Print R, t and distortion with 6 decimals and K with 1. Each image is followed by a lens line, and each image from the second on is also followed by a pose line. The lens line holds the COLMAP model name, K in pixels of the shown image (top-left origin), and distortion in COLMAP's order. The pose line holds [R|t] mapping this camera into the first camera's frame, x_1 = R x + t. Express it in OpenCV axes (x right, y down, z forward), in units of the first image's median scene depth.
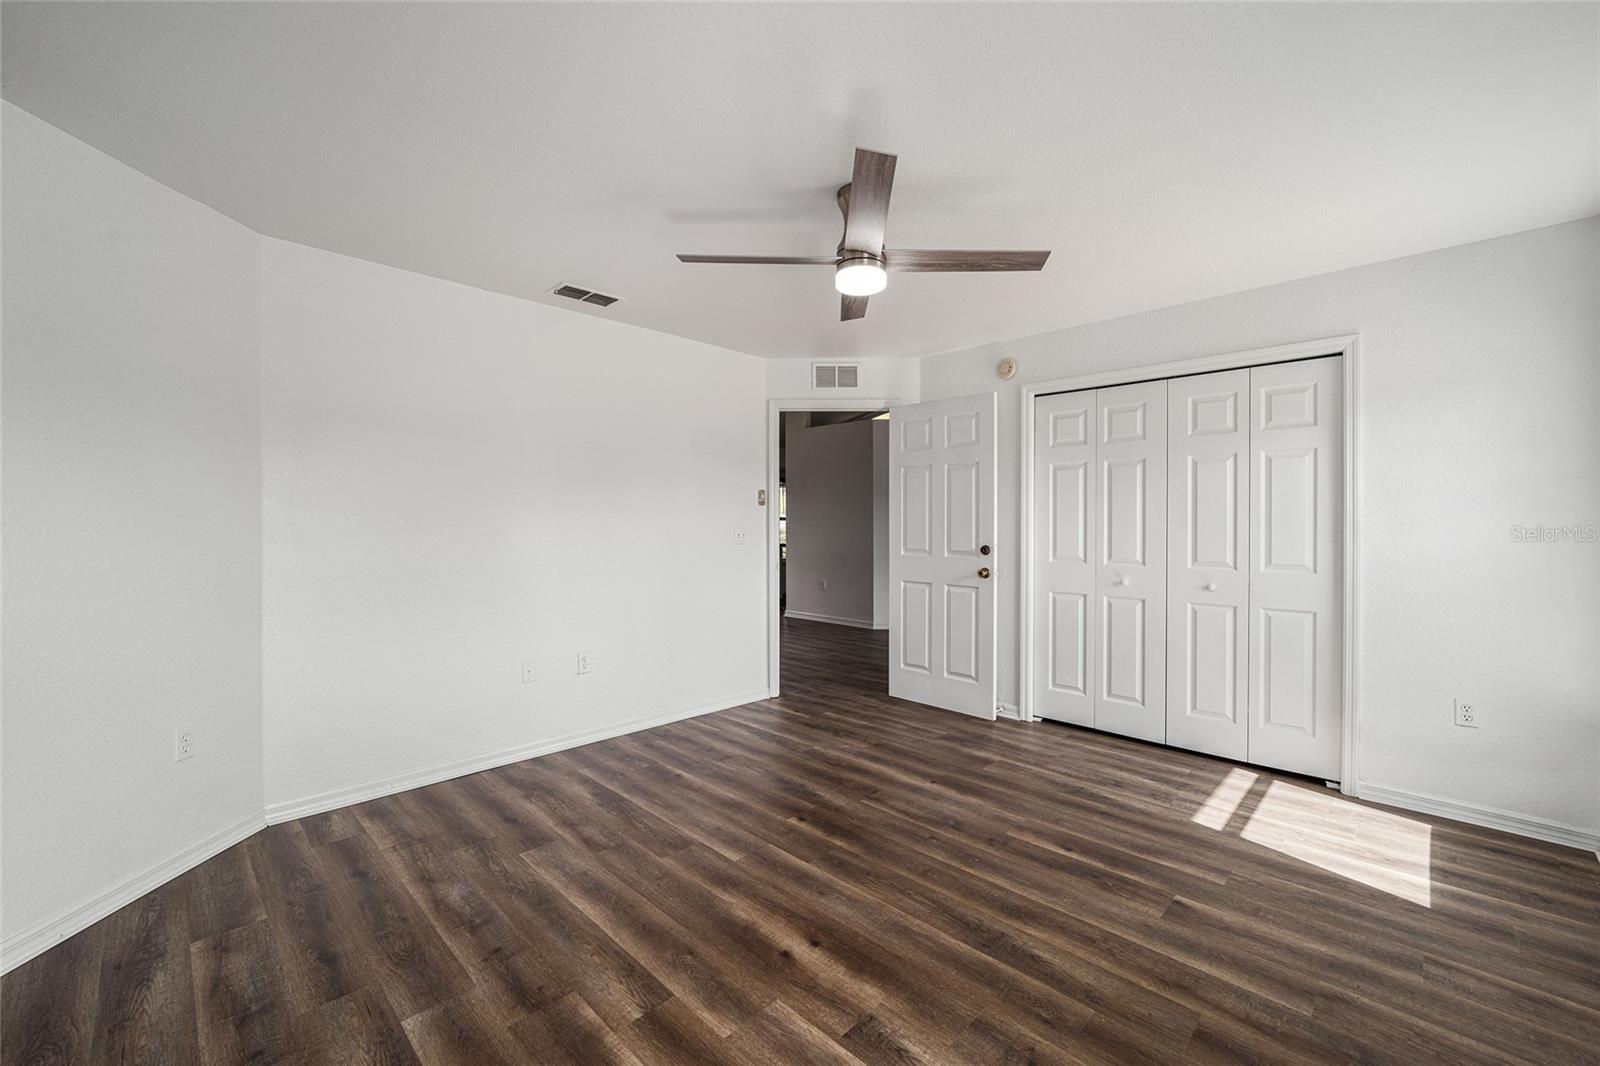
lens RADIAL K [[649.3, 0, 800.2], [0, 649.3, 527.9], [0, 0, 1]] dist [-0.012378, 0.000184]
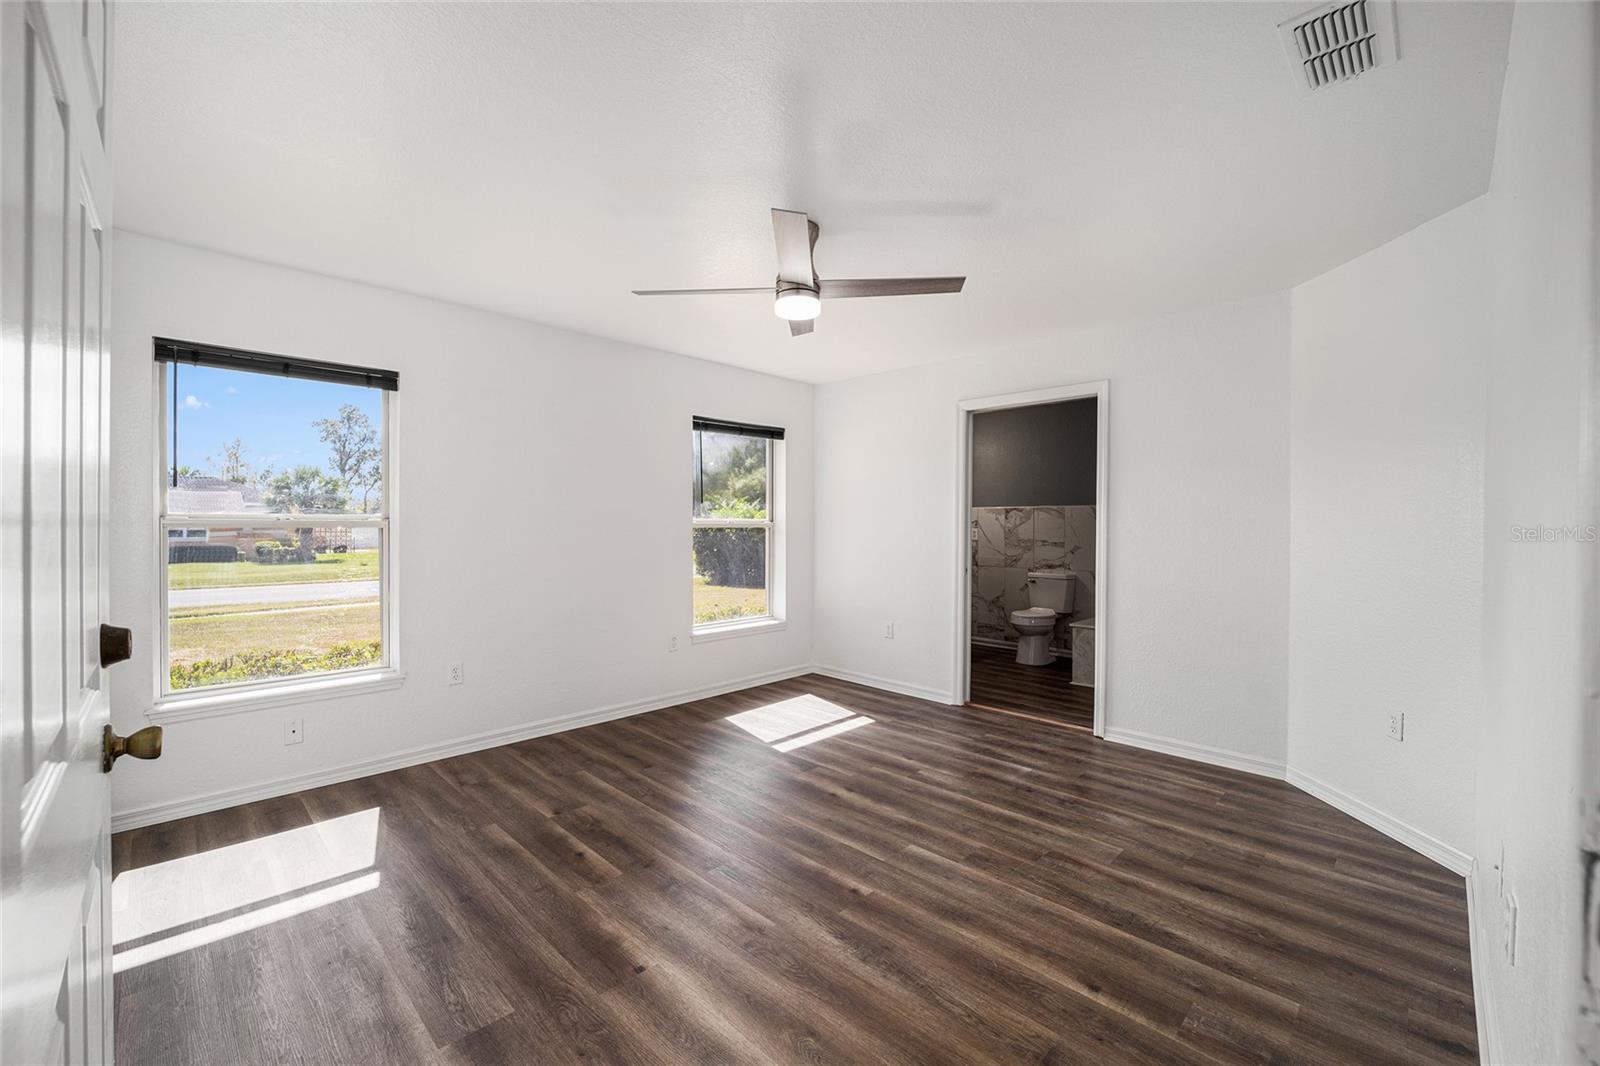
lens RADIAL K [[649.3, 0, 800.2], [0, 649.3, 527.9], [0, 0, 1]] dist [-0.012378, 0.000184]
pose [[-0.999973, -0.006451, 0.003658, 0.077995], [-0.006400, 0.999885, 0.013778, -0.017518], [-0.003746, 0.013754, -0.999898, 1.980332]]
